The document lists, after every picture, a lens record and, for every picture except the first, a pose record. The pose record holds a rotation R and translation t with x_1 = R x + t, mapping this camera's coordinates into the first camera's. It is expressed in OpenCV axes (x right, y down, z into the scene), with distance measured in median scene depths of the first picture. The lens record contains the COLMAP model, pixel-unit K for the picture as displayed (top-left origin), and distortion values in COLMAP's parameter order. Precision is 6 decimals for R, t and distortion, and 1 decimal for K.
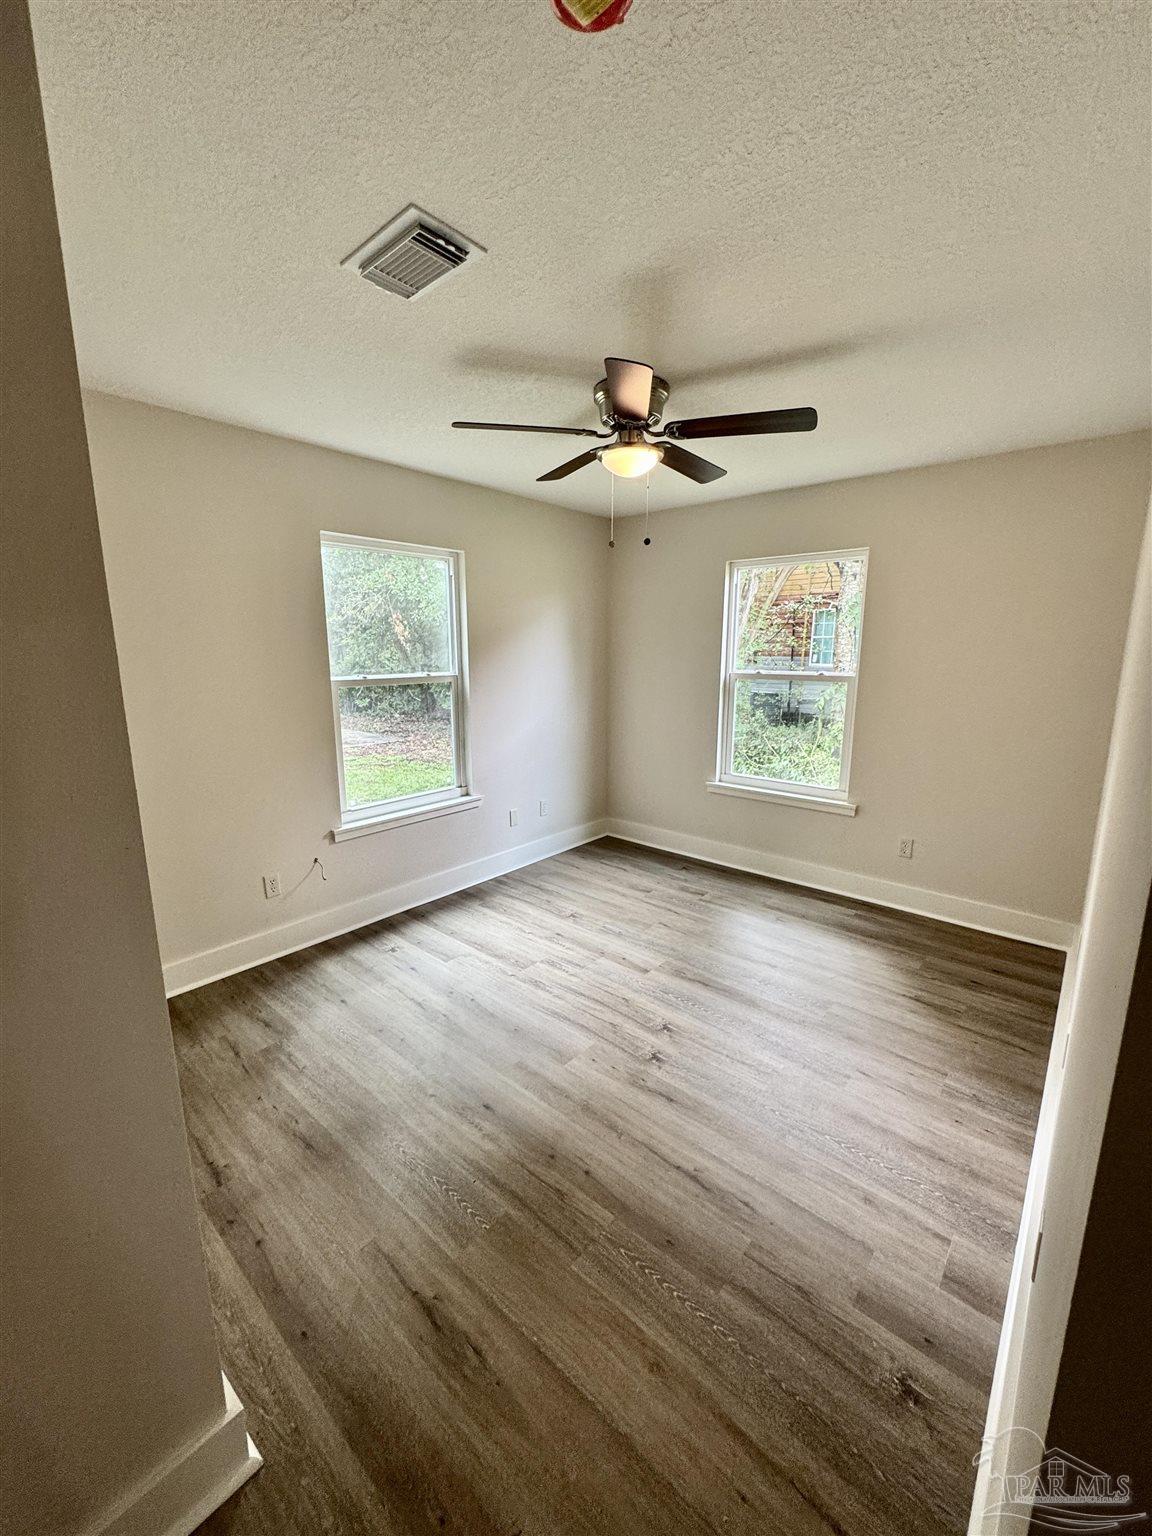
lens RADIAL K [[613.3, 0, 575.1], [0, 613.3, 769.1], [0, 0, 1]] dist [-0.001967, -0.000185]
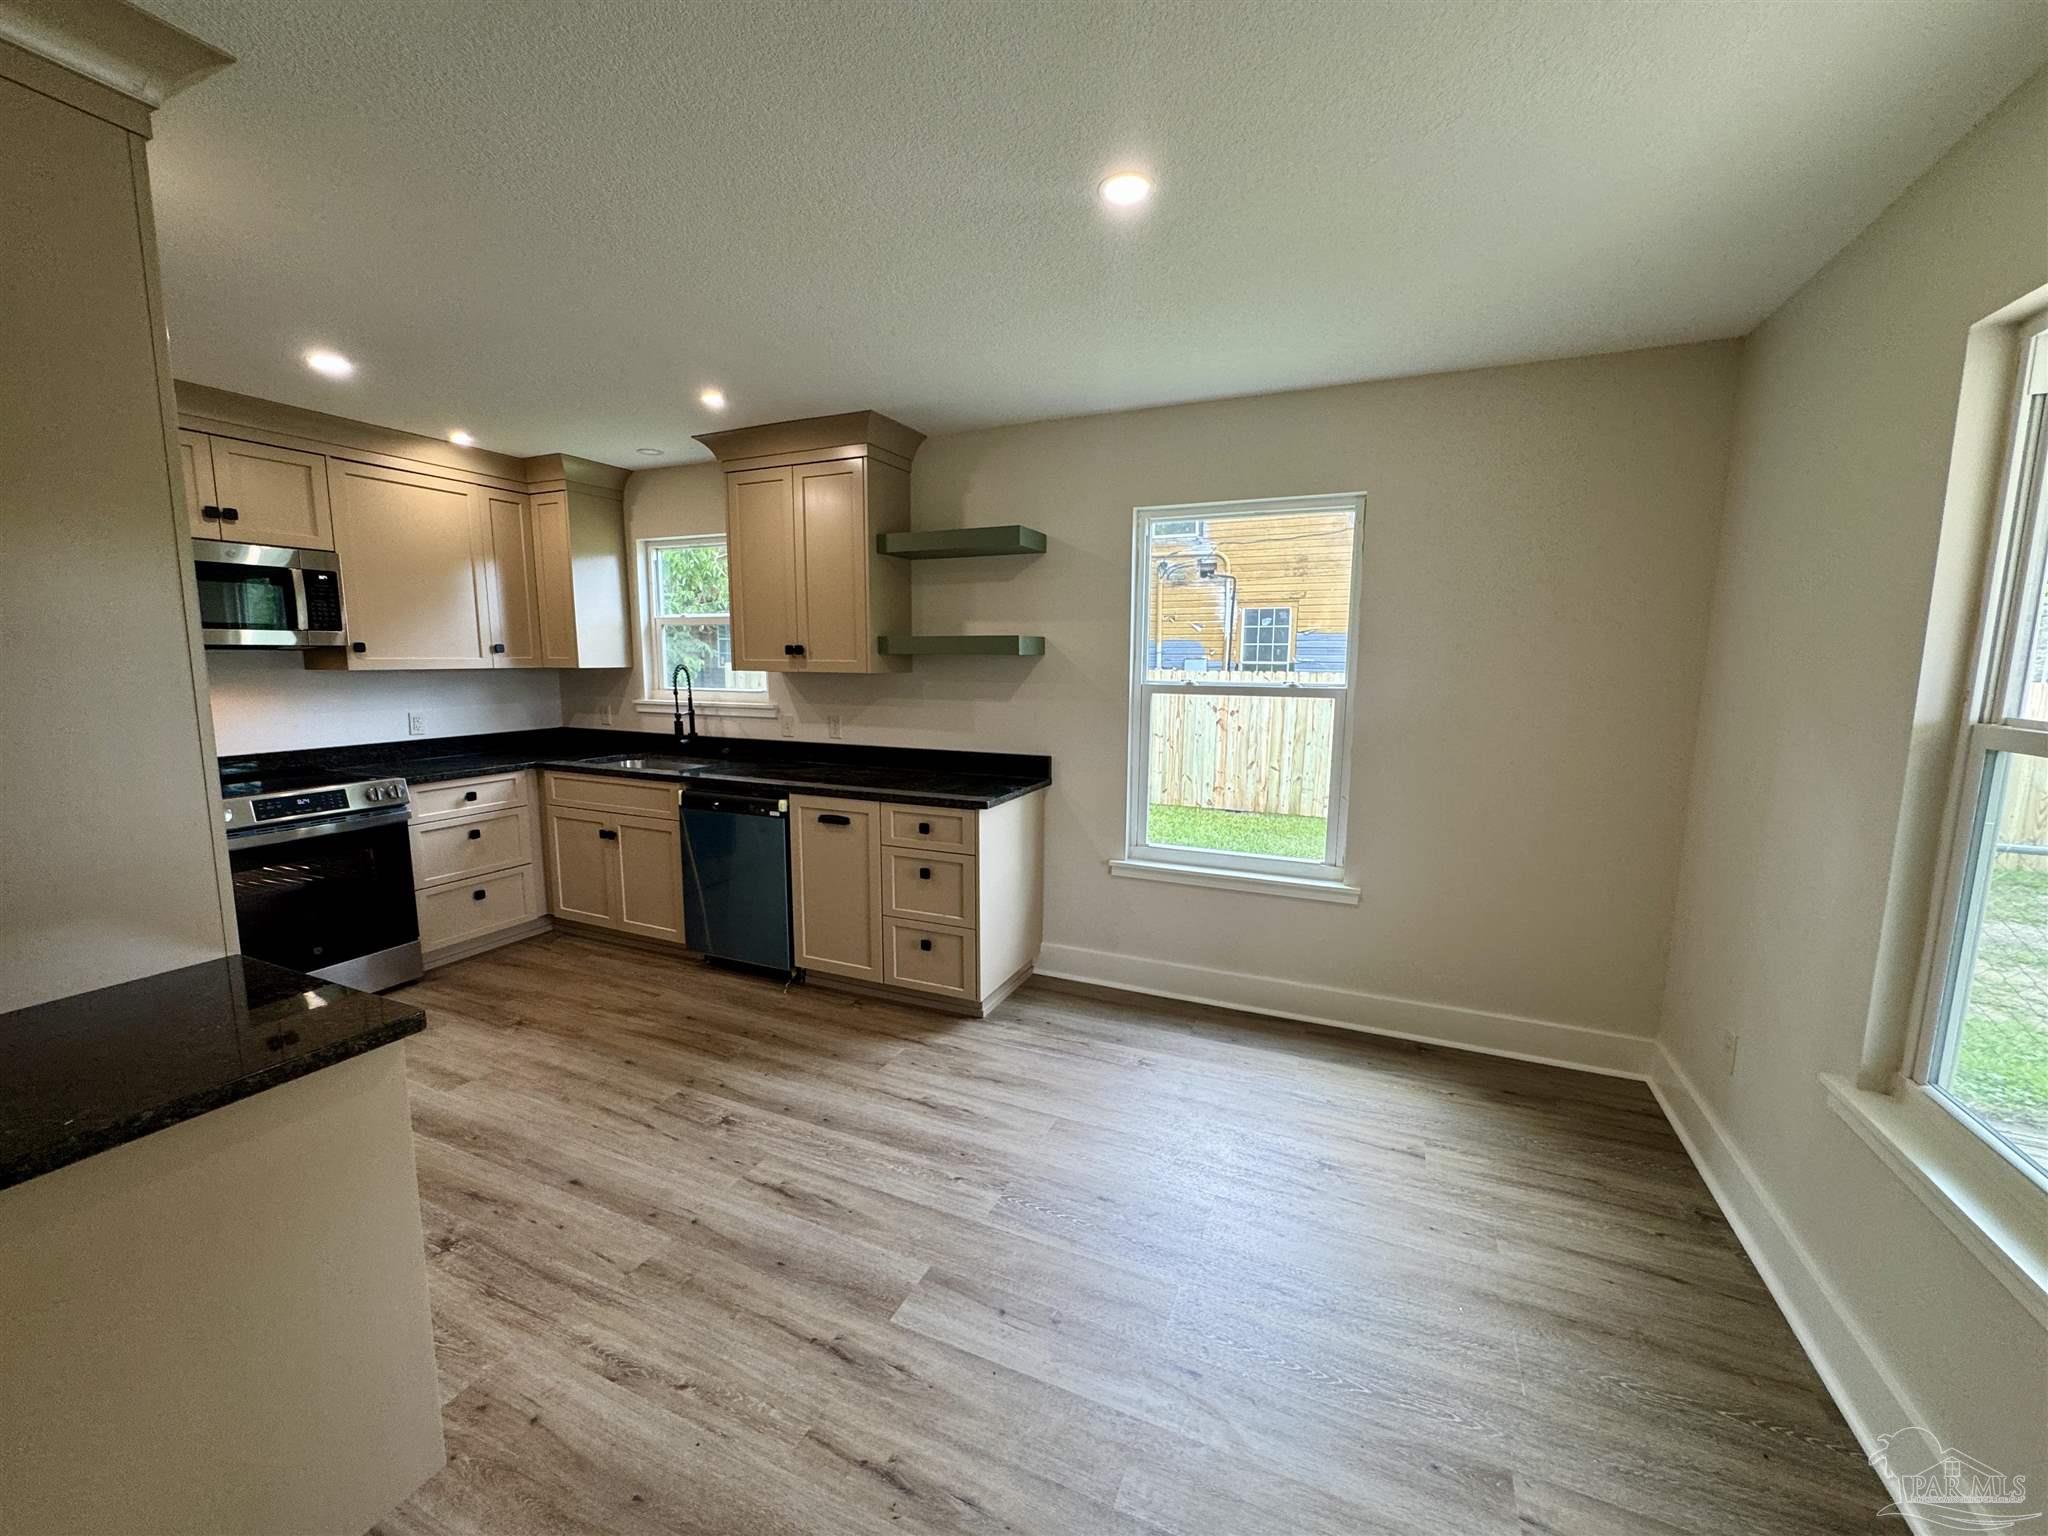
lens RADIAL K [[817.8, 0, 1024.7], [0, 817.8, 766.6], [0, 0, 1]] dist [-0.001967, -0.000185]
pose [[0.955258, -0.033934, 0.293821, -0.155199], [0.050327, 0.997559, -0.048412, -0.055552], [-0.291461, 0.061033, 0.954634, 0.353338]]
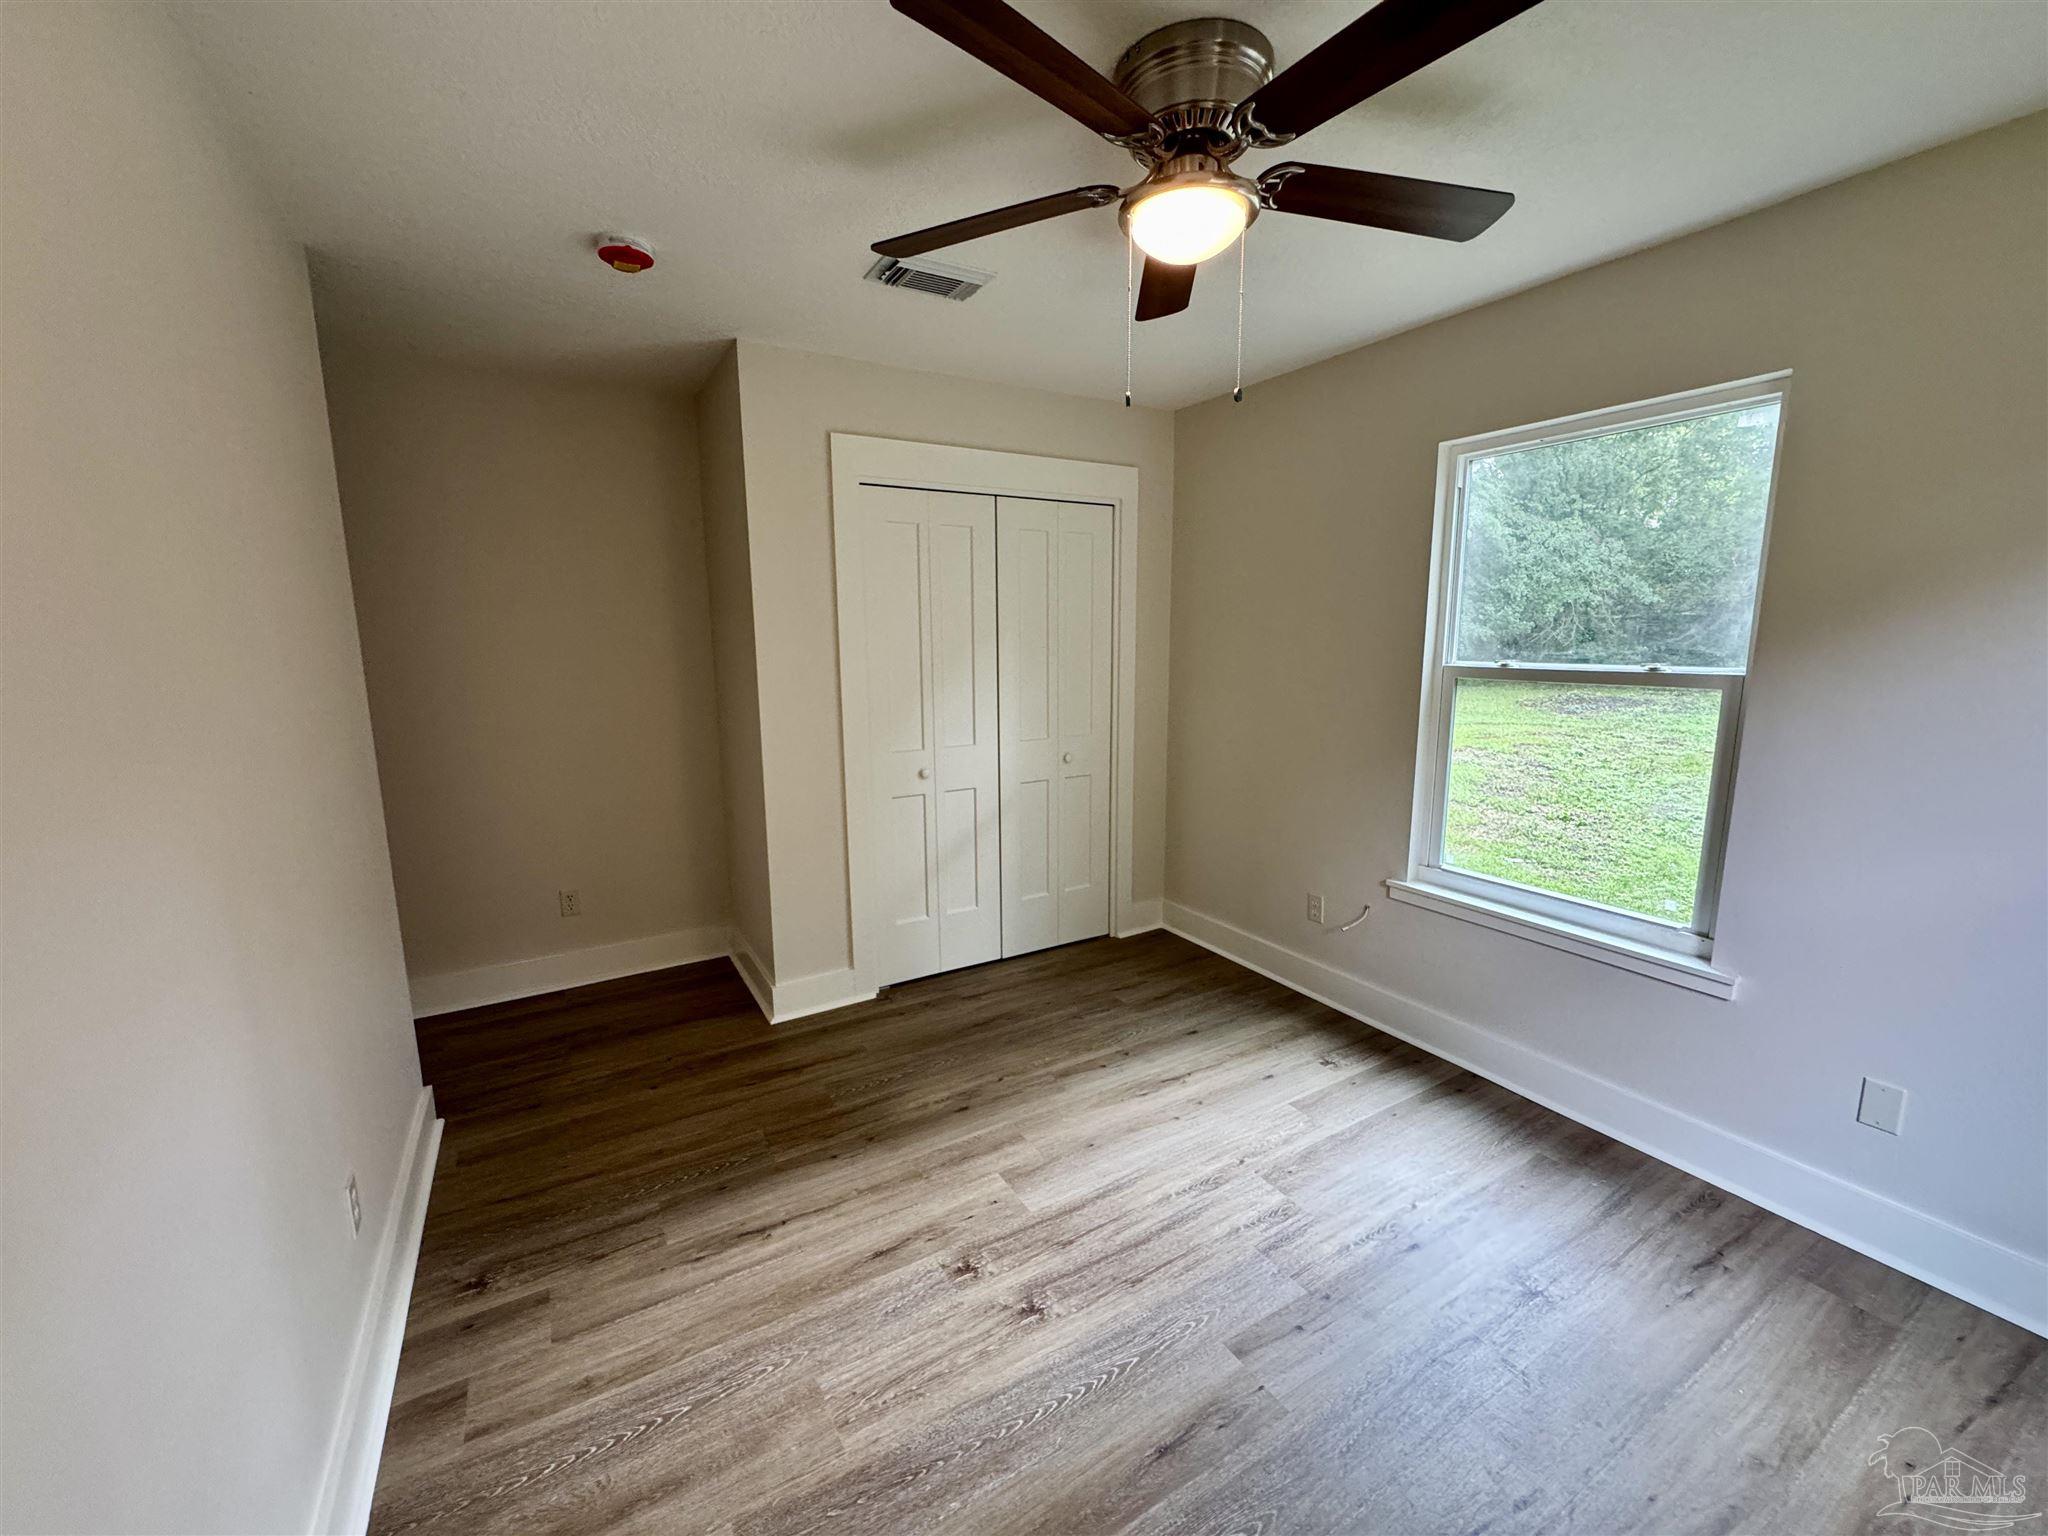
lens RADIAL K [[817.8, 0, 1026.7], [0, 817.8, 769.5], [0, 0, 1]] dist [-0.001967, -0.000185]
pose [[-0.313836, 0.161839, -0.935583, 0.640197], [-0.177934, 0.957884, 0.225384, -0.170553], [0.932656, 0.237206, -0.271821, 0.920020]]
